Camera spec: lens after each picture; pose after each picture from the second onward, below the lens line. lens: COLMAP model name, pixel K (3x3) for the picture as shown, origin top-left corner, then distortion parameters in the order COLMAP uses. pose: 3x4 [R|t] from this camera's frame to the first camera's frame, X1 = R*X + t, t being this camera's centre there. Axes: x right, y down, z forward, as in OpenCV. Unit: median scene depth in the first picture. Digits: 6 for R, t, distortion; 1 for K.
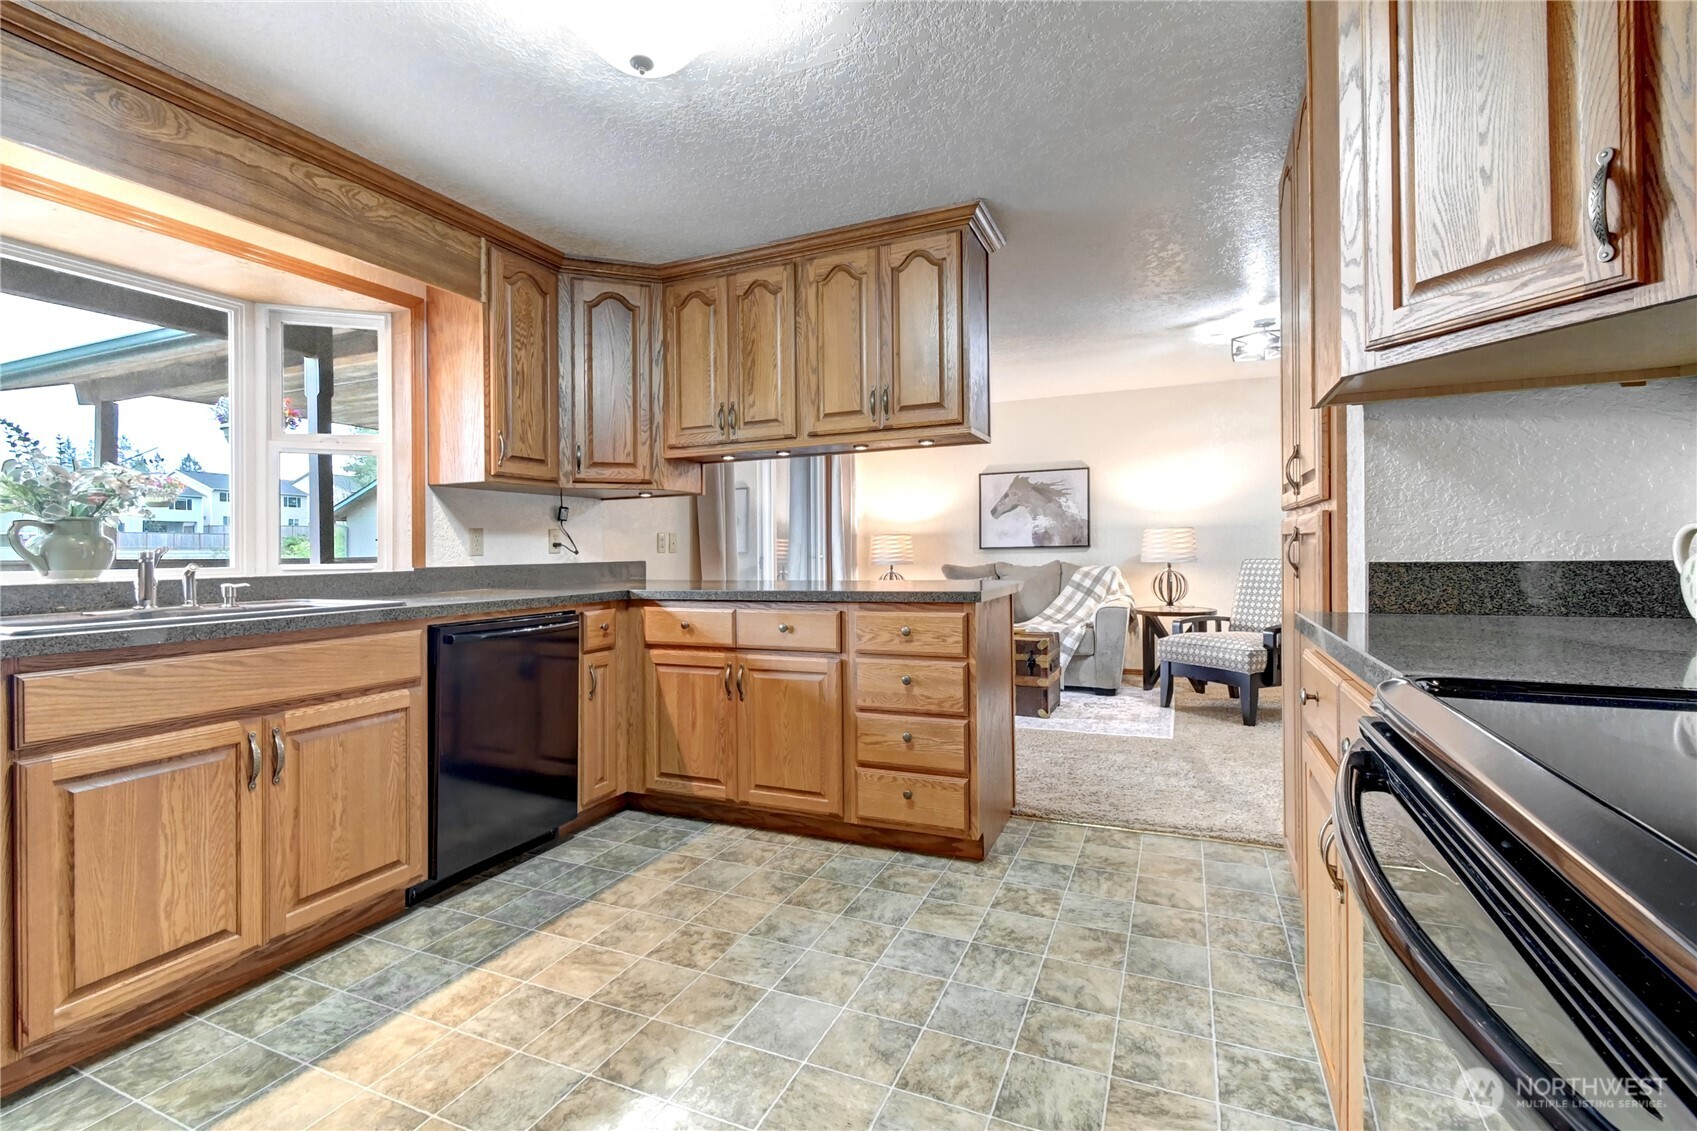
lens RADIAL K [[768.0, 0, 851.9], [0, 768.0, 553.9], [0, 0, 1]] dist [0.000592, 0.000087]
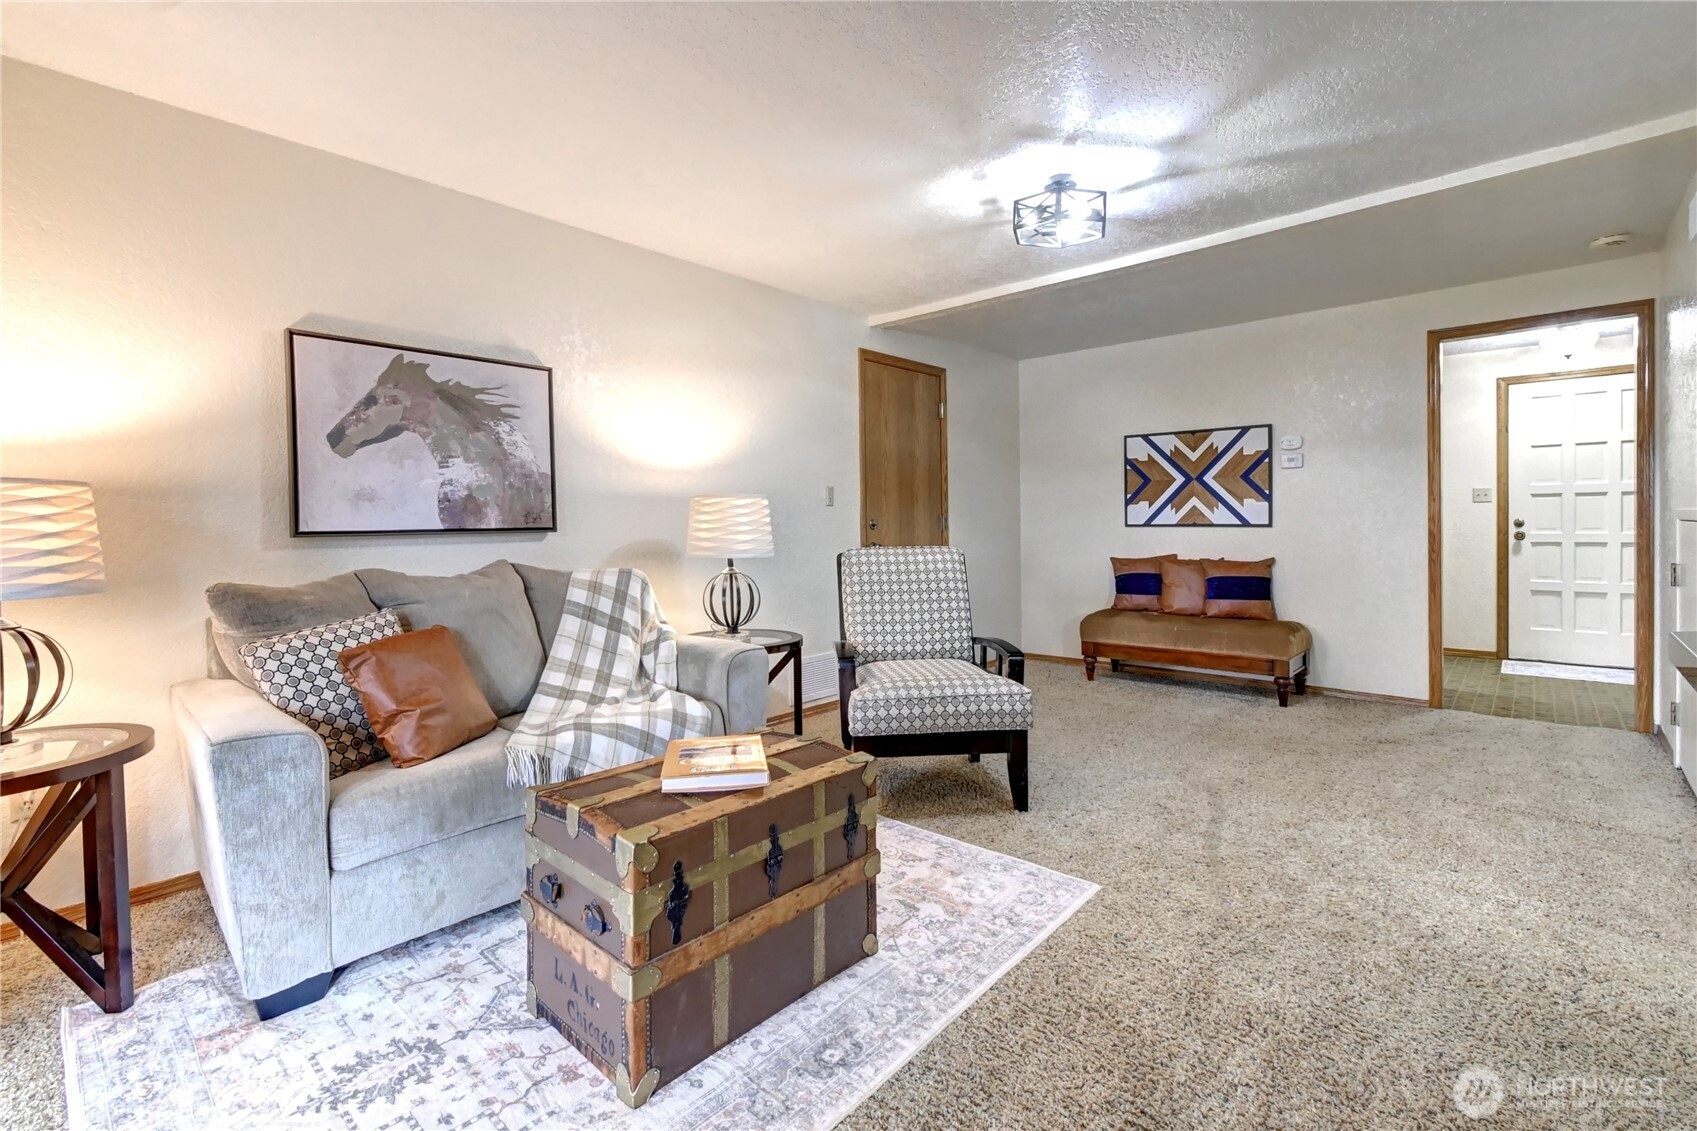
lens RADIAL K [[768.0, 0, 834.8], [0, 768.0, 534.4], [0, 0, 1]] dist [0.000592, 0.000087]
pose [[0.321317, -0.002043, 0.946969, -0.098498], [0.012607, 0.999918, -0.002121, -0.003324], [-0.946888, 0.012620, 0.321317, 0.664369]]
